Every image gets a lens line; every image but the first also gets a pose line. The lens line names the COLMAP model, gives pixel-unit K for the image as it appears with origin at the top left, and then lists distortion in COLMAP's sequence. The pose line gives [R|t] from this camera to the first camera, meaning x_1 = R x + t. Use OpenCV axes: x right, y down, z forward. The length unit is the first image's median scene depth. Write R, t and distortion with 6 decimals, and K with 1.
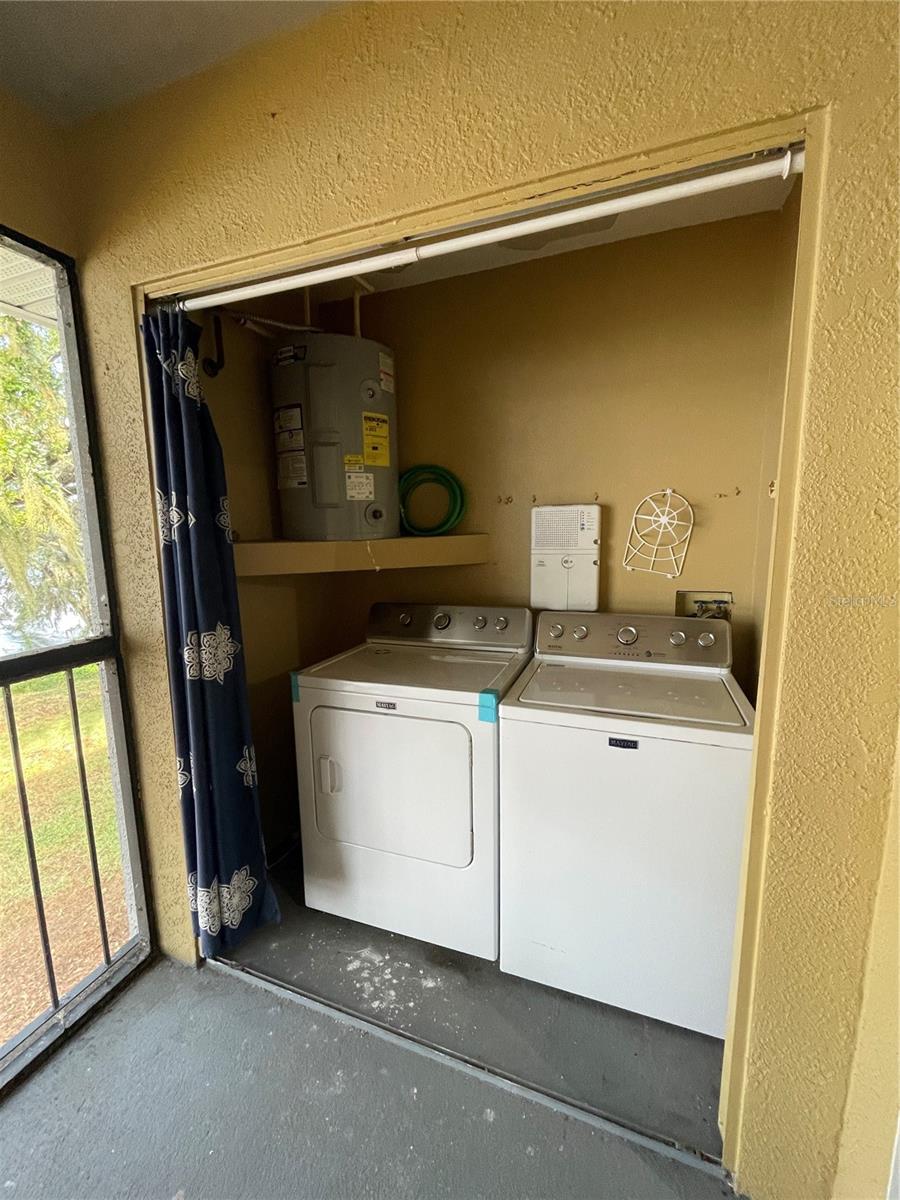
lens RADIAL K [[488.5, 0, 450.0], [0, 488.5, 600.0], [0, 0, 1]] dist [-0.003486, -0.000329]
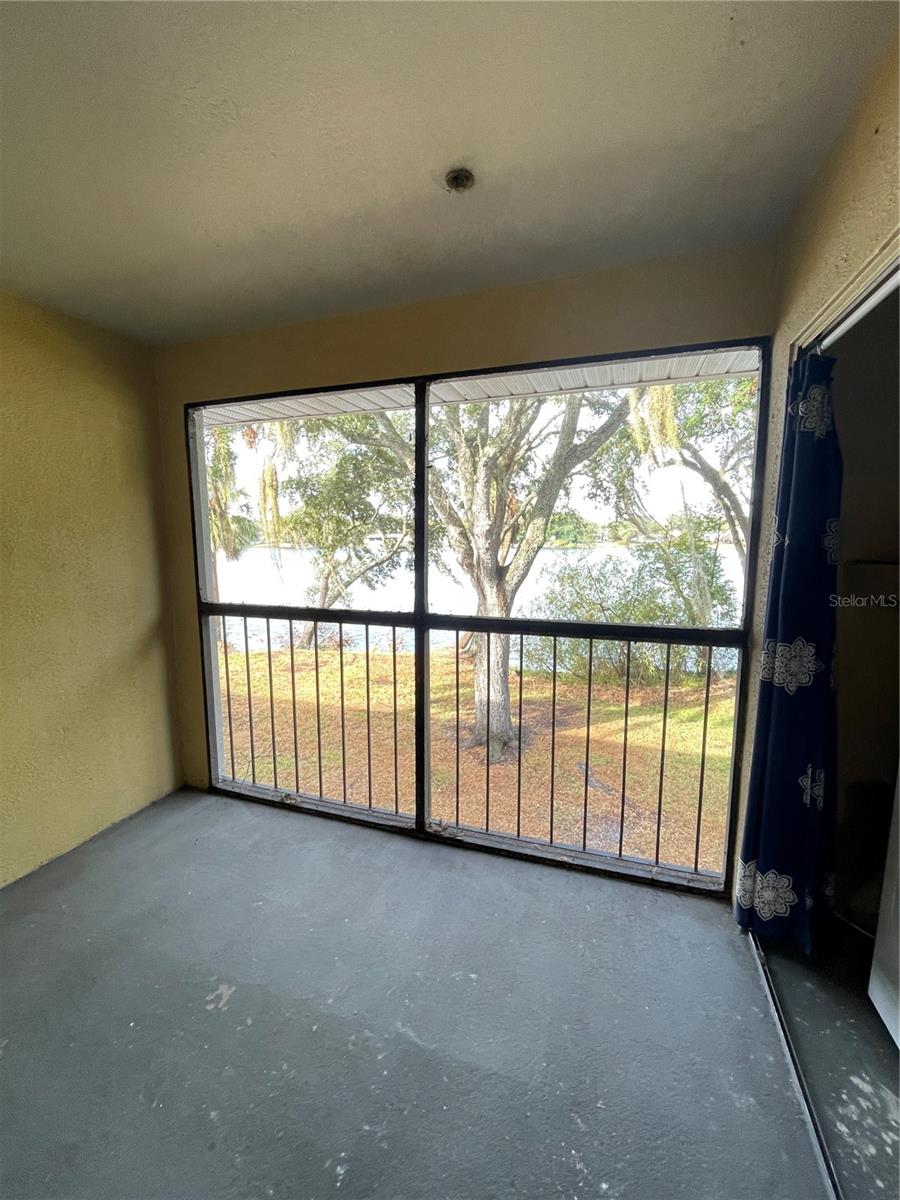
lens RADIAL K [[488.5, 0, 450.0], [0, 488.5, 600.0], [0, 0, 1]] dist [-0.003486, -0.000329]
pose [[0.033986, 0.145014, -0.988846, 0.520437], [-0.146153, 0.979502, 0.138620, -0.066952], [0.988678, 0.139811, 0.054484, 0.174655]]
